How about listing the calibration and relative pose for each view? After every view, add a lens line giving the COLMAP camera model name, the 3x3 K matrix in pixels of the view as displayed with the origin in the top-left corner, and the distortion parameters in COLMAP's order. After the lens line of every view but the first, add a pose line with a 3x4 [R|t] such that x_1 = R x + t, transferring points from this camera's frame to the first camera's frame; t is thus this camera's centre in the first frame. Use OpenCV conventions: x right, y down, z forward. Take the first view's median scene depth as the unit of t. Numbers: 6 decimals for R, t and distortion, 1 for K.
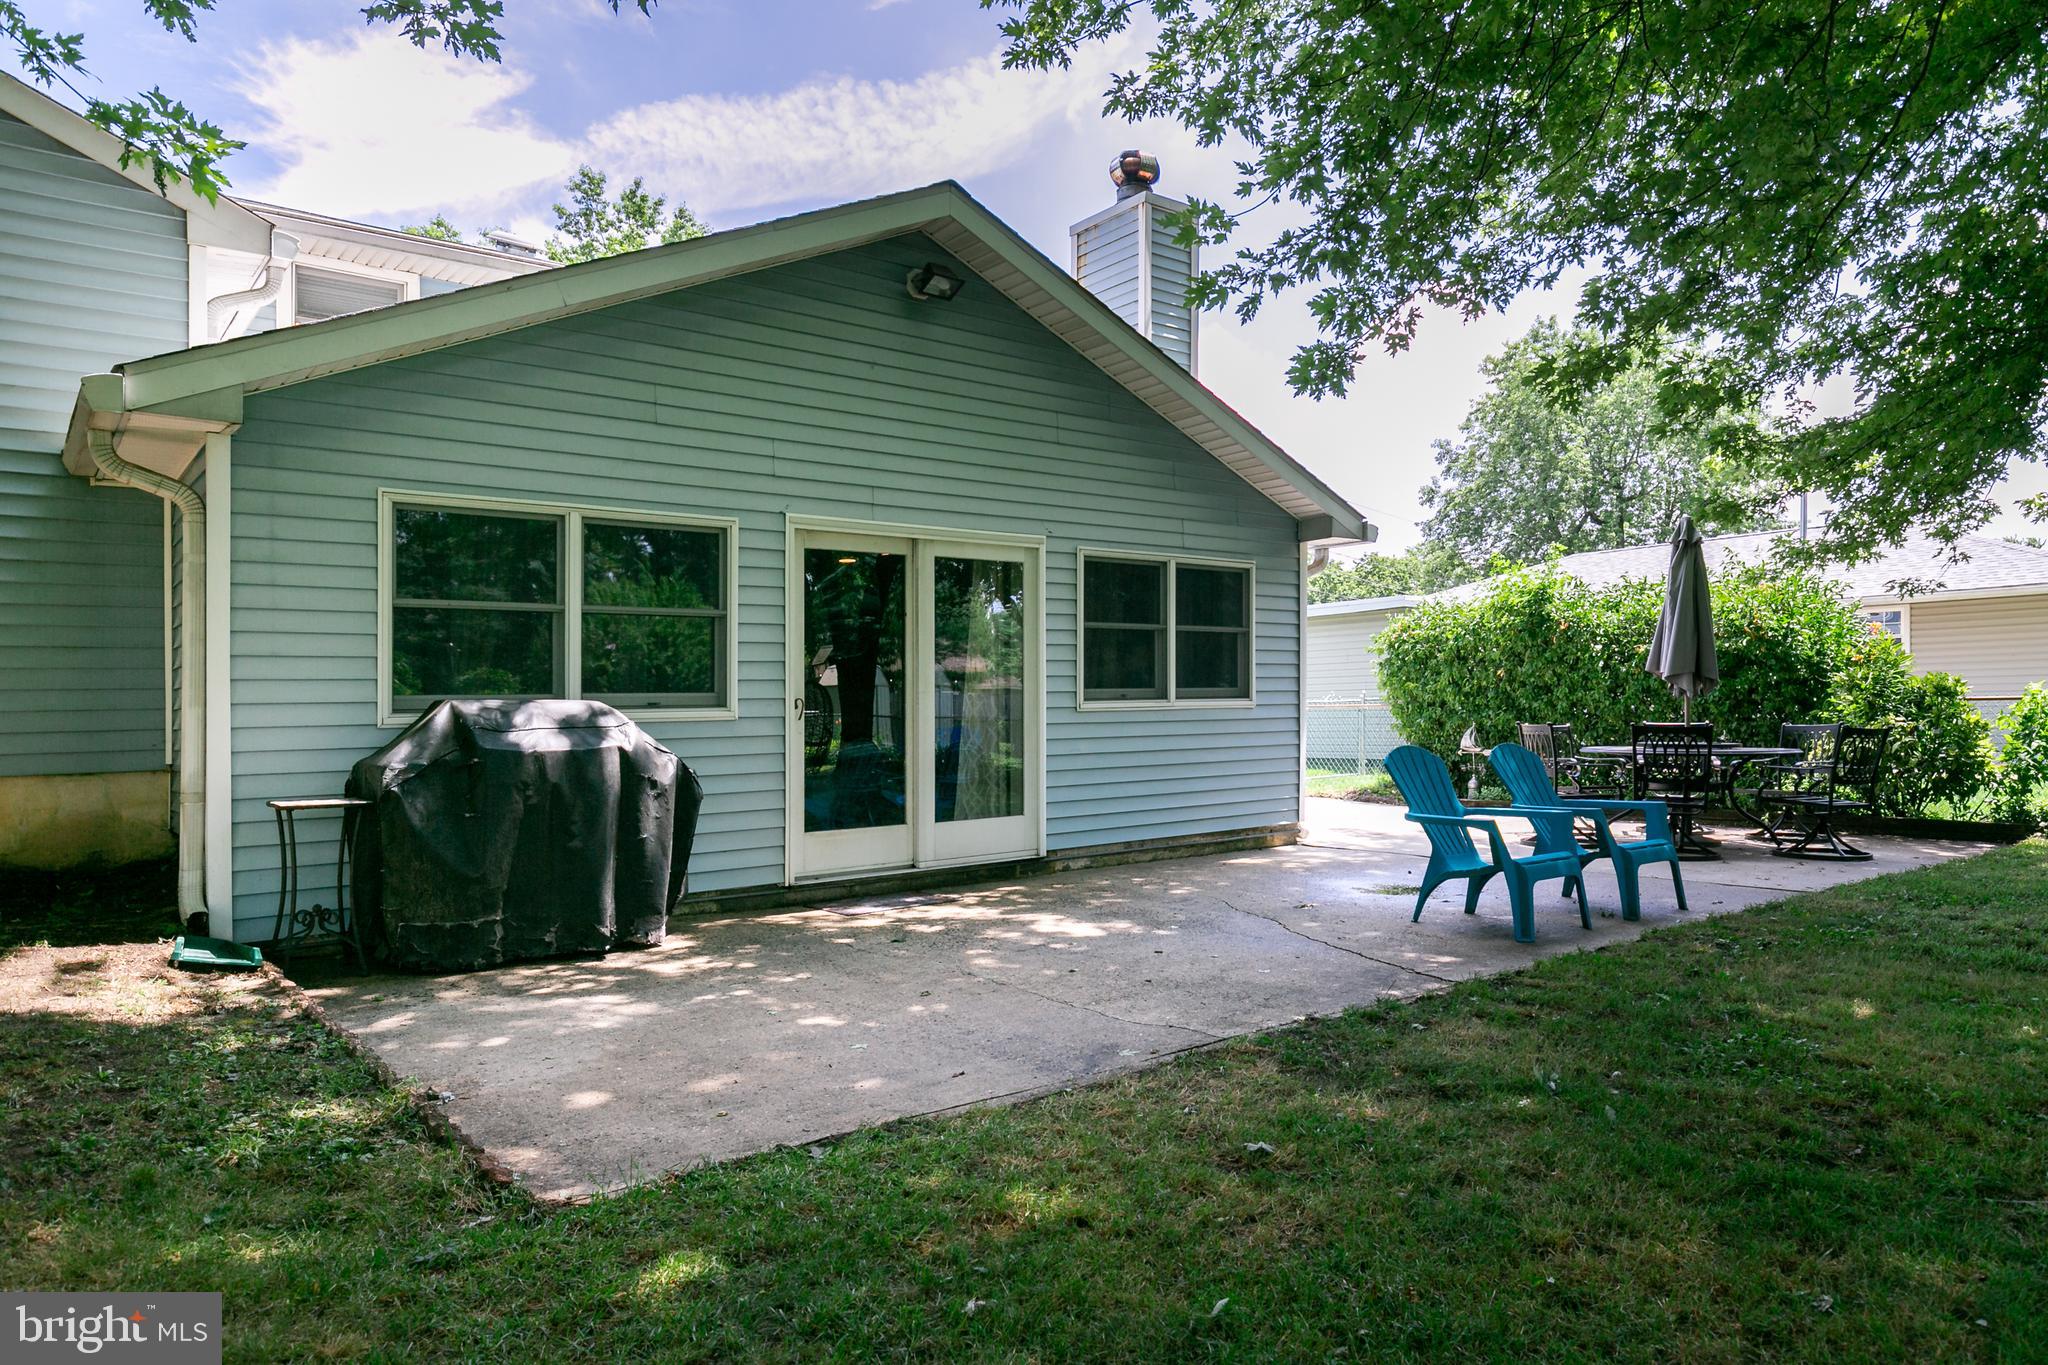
lens RADIAL K [[1275.9, 0, 1024.0], [0, 1275.9, 682.5], [0, 0, 1]] dist [0.004132, 0.000533]
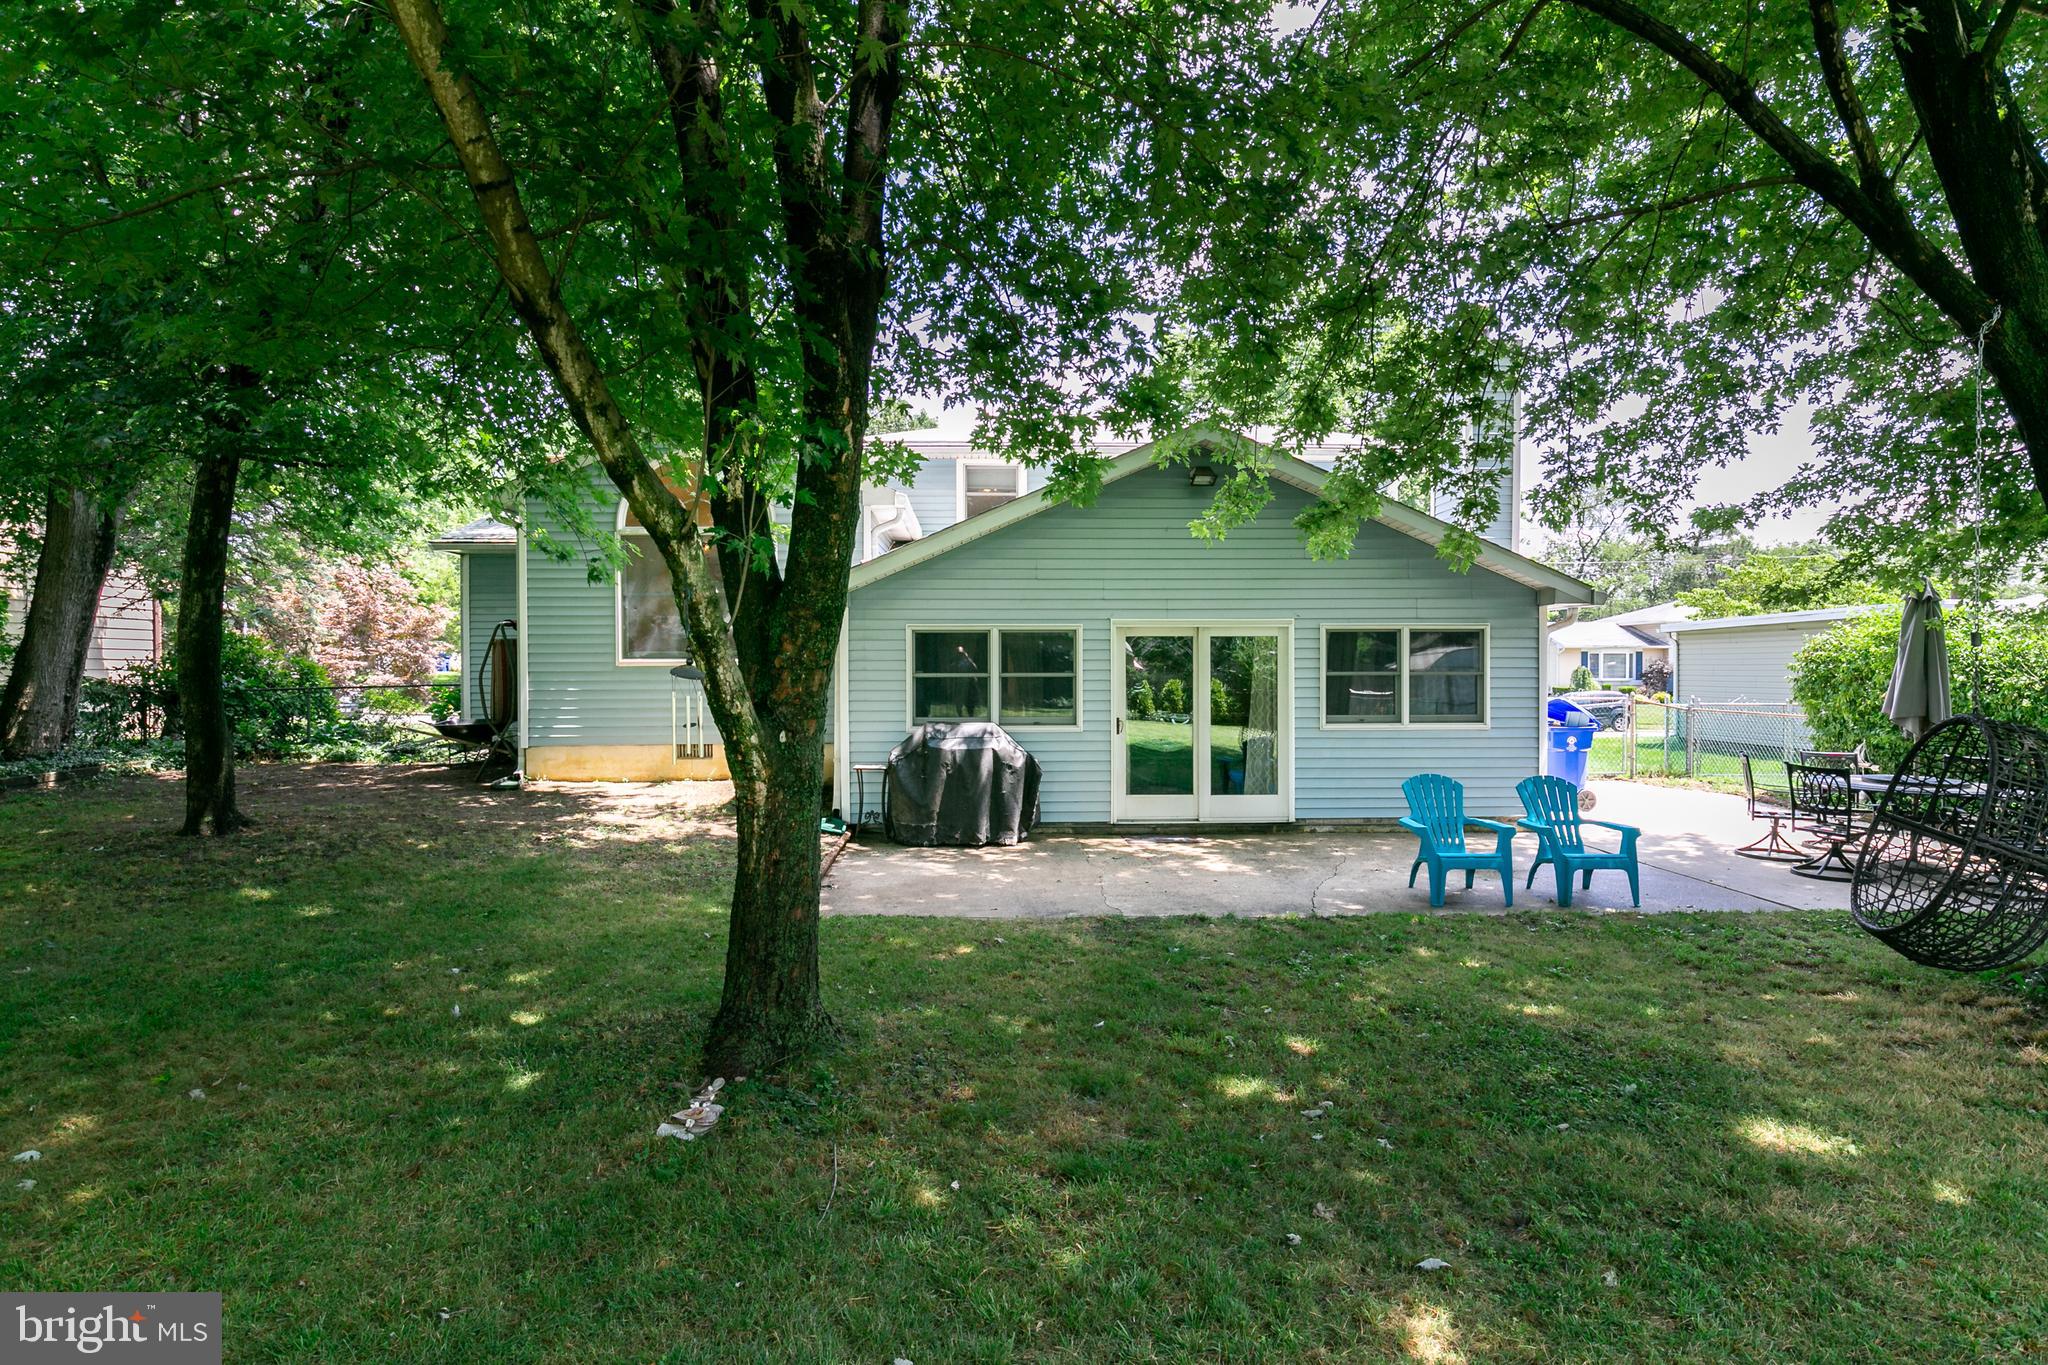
lens RADIAL K [[1129.7, 0, 1021.8], [0, 1129.7, 664.2], [0, 0, 1]] dist [-0.000623, -0.000711]
pose [[0.797313, 0.019910, -0.603237, 0.587545], [0.000051, 0.999454, 0.033055, -0.104864], [0.603566, -0.026386, 0.796877, -0.308387]]
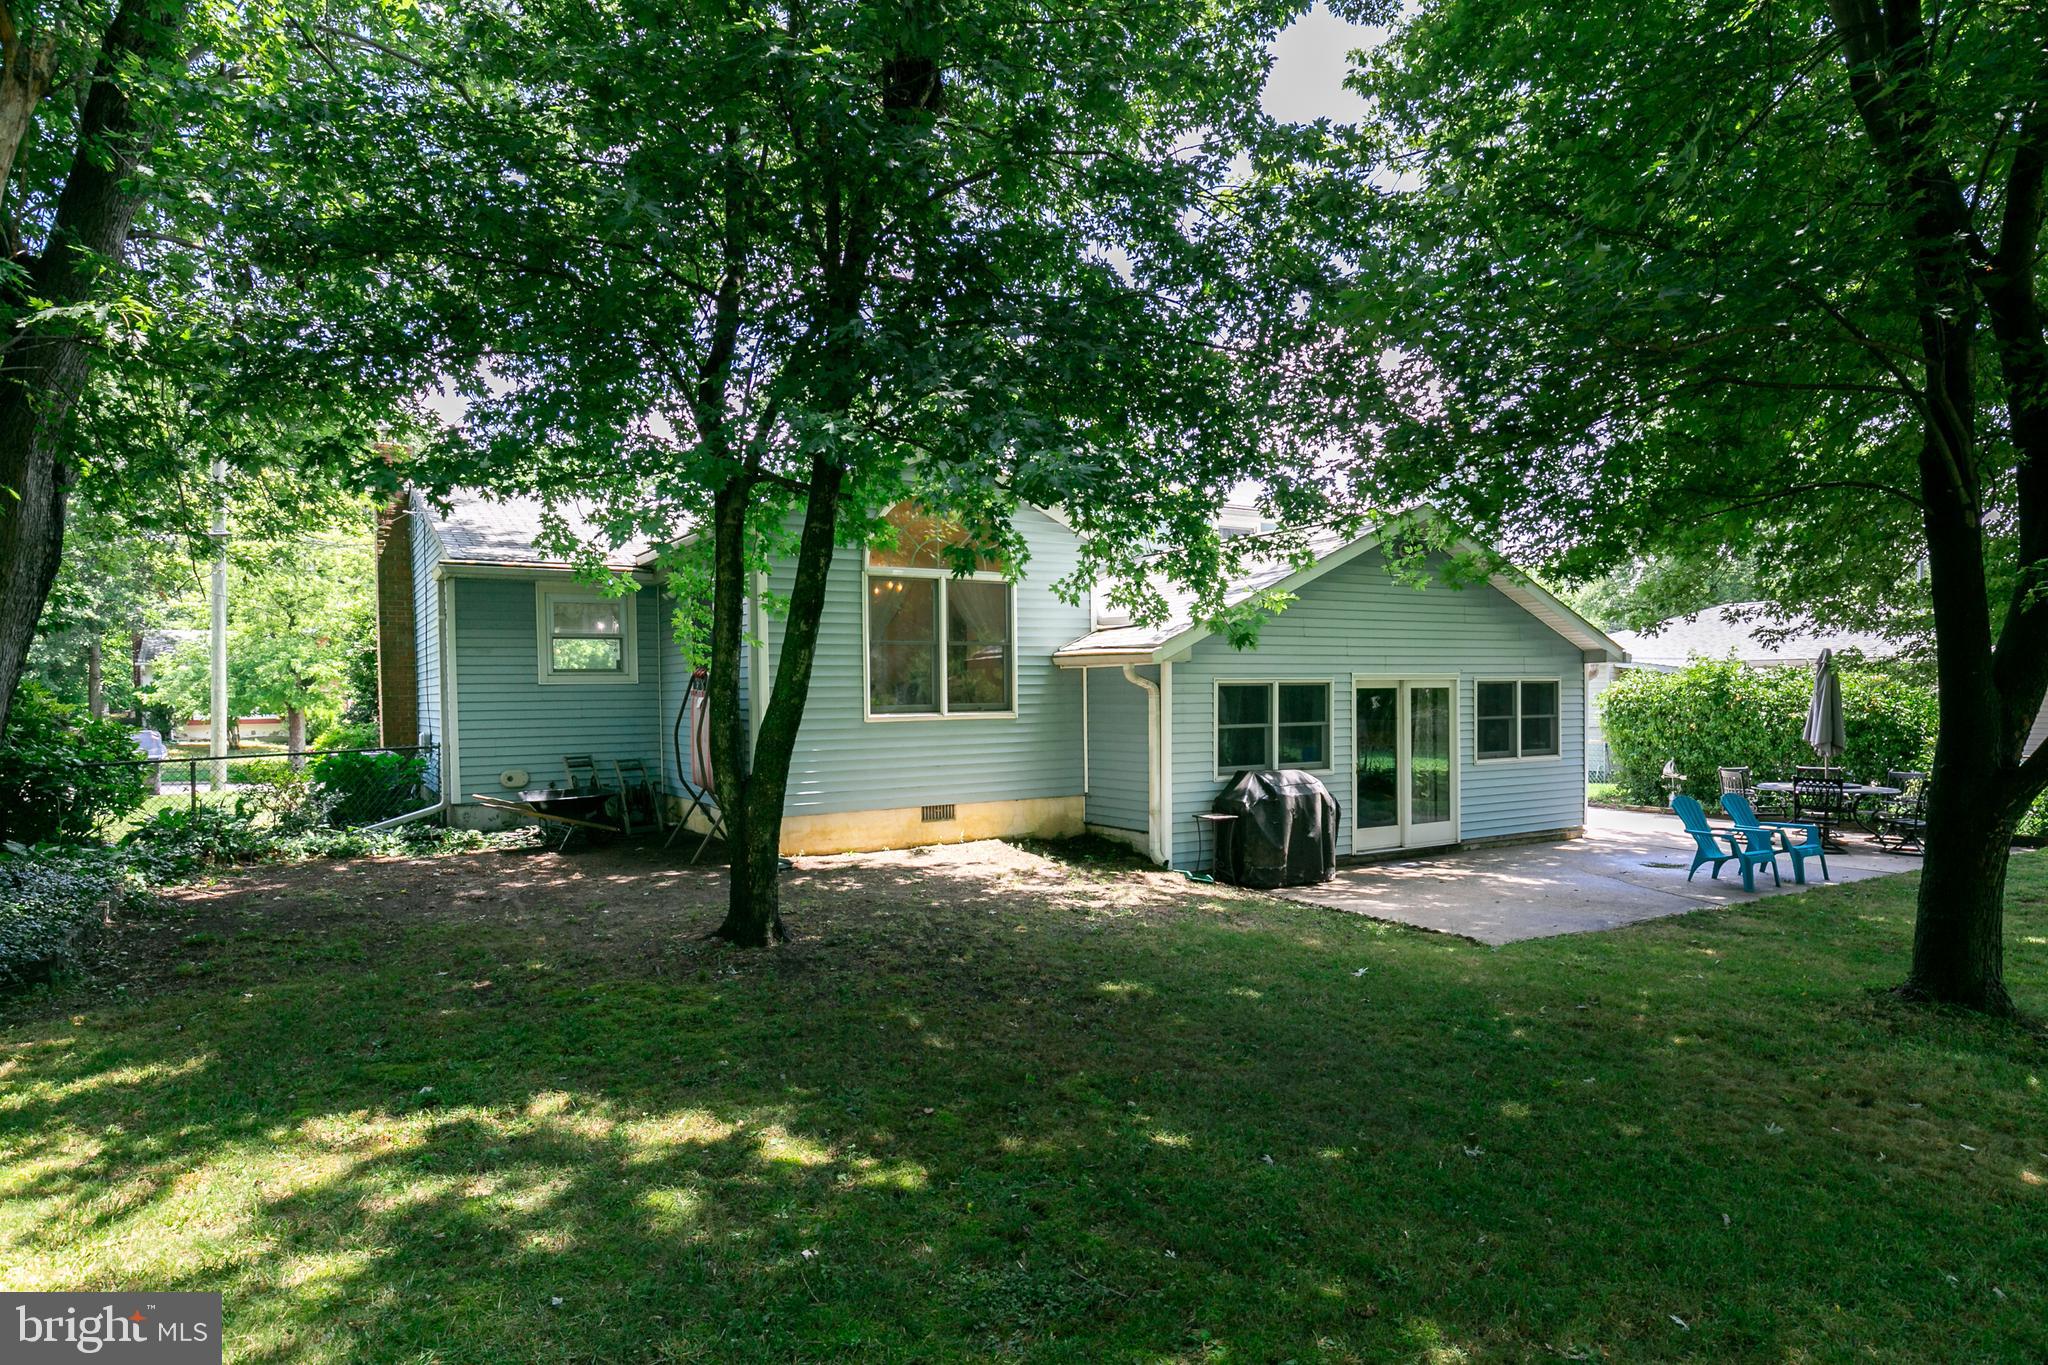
lens RADIAL K [[1129.7, 0, 1021.8], [0, 1129.7, 664.2], [0, 0, 1]] dist [-0.000623, -0.000711]
pose [[0.991024, 0.006458, -0.133526, -0.406293], [-0.007025, 0.999968, -0.003776, -0.117799], [0.133498, 0.004680, 0.991038, -0.750322]]
